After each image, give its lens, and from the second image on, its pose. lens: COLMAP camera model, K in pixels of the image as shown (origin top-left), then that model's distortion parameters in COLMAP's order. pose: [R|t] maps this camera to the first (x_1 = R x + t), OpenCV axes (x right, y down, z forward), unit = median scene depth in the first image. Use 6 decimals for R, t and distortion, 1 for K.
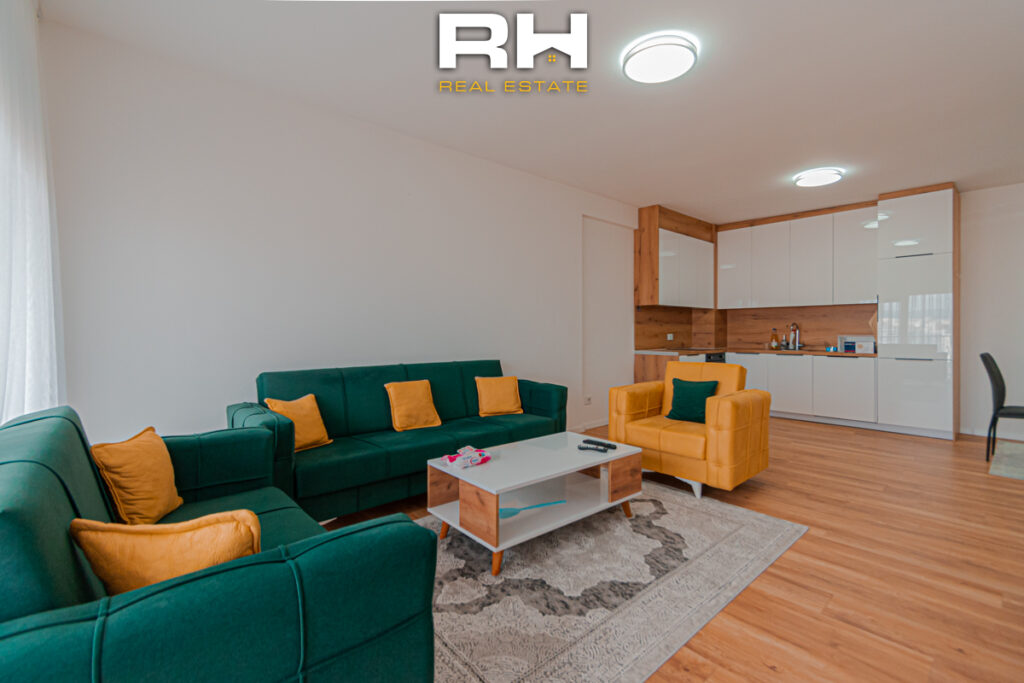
lens RADIAL K [[449.5, 0, 506.7], [0, 449.5, 337.9], [0, 0, 1]] dist [0.004077, -0.000499]
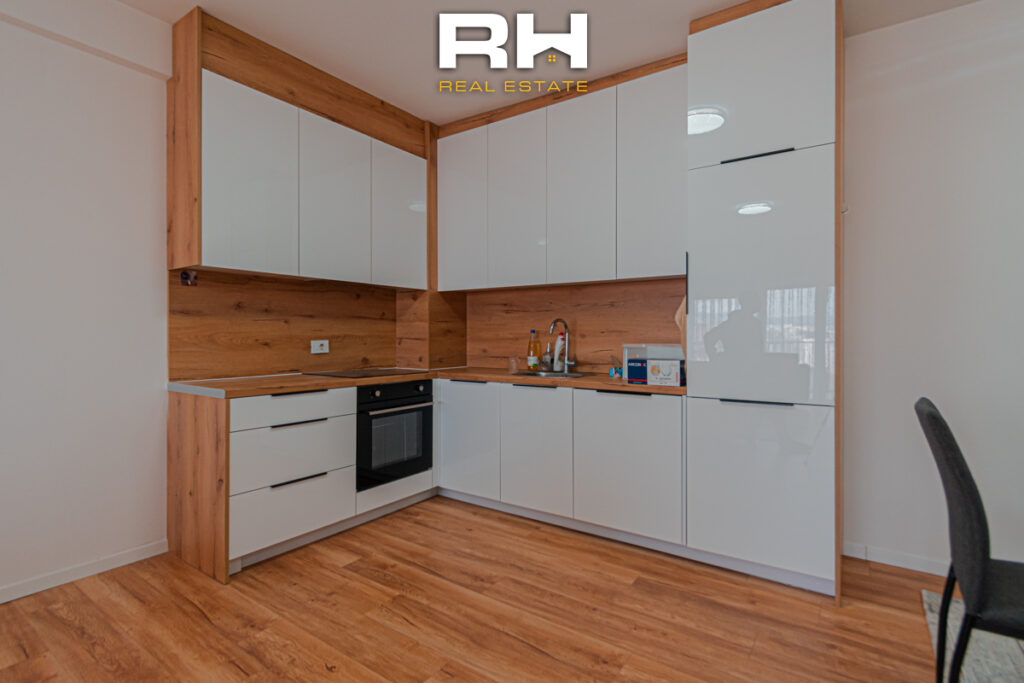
lens RADIAL K [[485.1, 0, 513.1], [0, 485.1, 340.0], [0, 0, 1]] dist [0.000007, 0.000108]
pose [[0.972889, 0.000539, 0.231273, 0.467571], [0.000864, 0.999982, -0.005967, -0.006462], [-0.231272, 0.006005, 0.972871, 0.494456]]
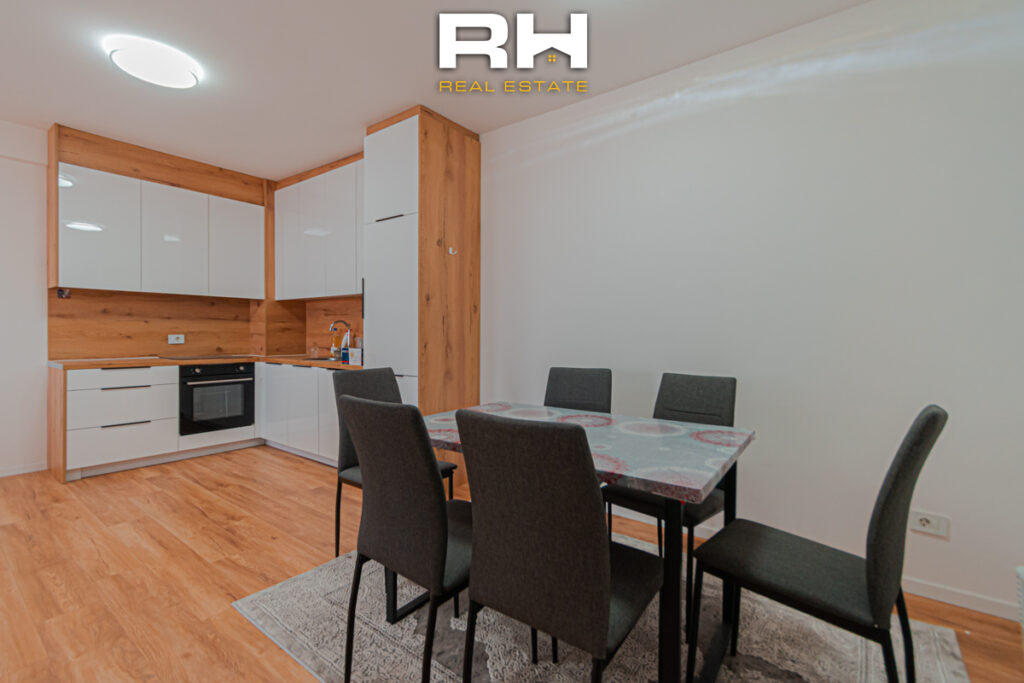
lens RADIAL K [[449.5, 0, 514.6], [0, 449.5, 339.4], [0, 0, 1]] dist [0.004077, -0.000499]
pose [[0.981633, 0.004782, 0.190720, 0.774232], [-0.004483, 0.999988, -0.002001, -0.003090], [-0.190728, 0.001109, 0.981642, 0.257375]]
